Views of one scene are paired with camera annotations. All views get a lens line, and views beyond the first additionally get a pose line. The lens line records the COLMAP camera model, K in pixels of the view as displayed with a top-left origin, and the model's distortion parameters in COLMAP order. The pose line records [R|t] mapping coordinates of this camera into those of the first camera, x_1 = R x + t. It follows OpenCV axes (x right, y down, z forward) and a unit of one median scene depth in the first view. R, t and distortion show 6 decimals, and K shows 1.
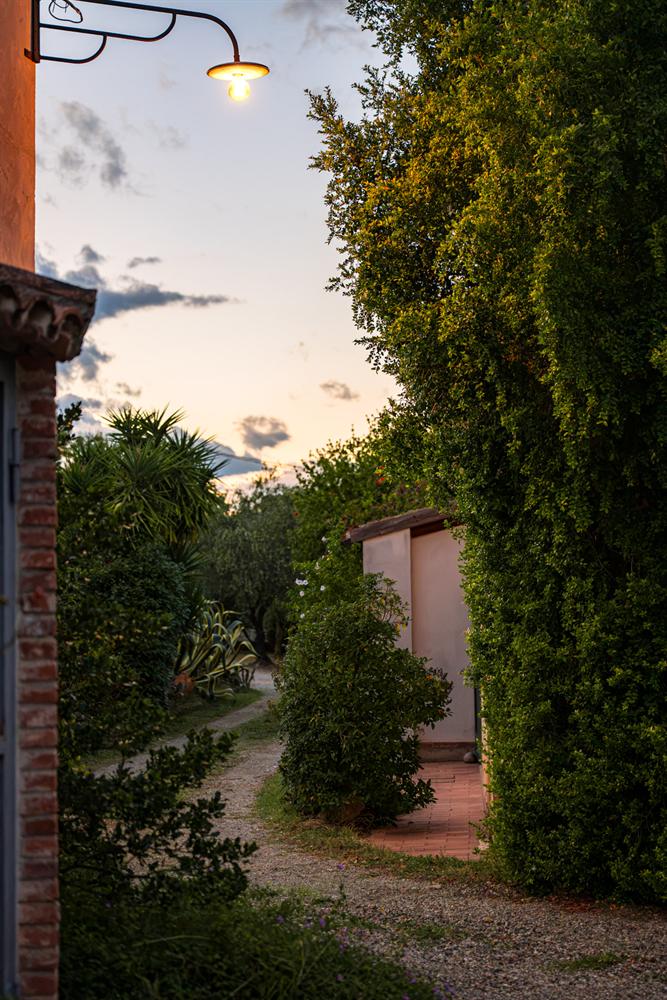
lens RADIAL K [[1728.3, 0, 333.5], [0, 1728.3, 500.0], [0, 0, 1]] dist [0.113741, -0.084562]
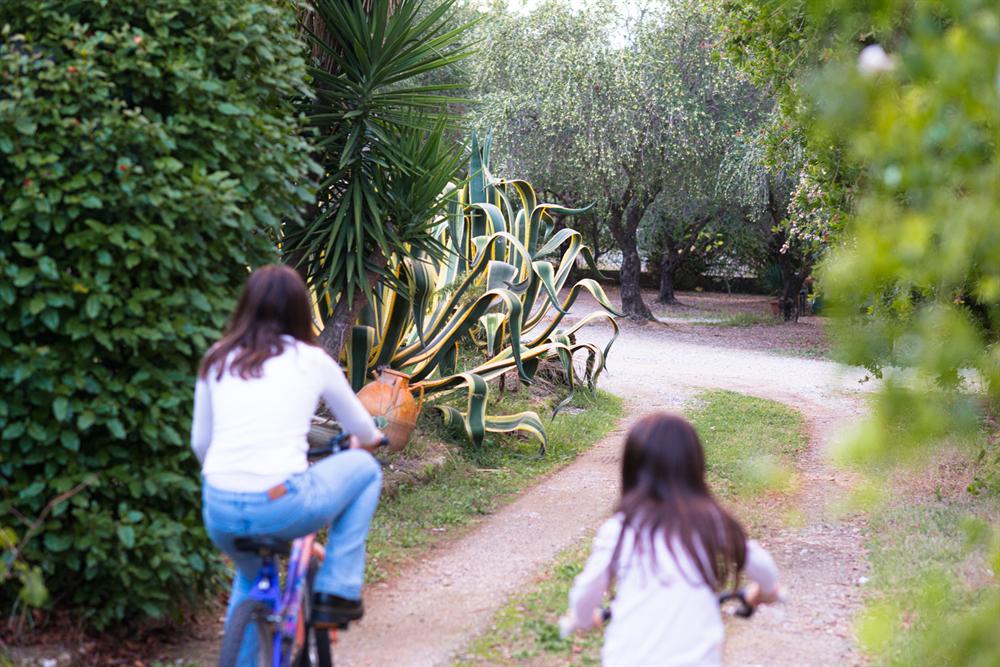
lens RADIAL K [[1728.3, 0, 500.0], [0, 1728.3, 333.5], [0, 0, 1]] dist [0.113741, -0.084562]
pose [[0.991748, 0.025578, -0.125625, -0.021121], [-0.009987, 0.992331, 0.123201, 0.047784], [0.127813, -0.120930, 0.984398, 0.640603]]
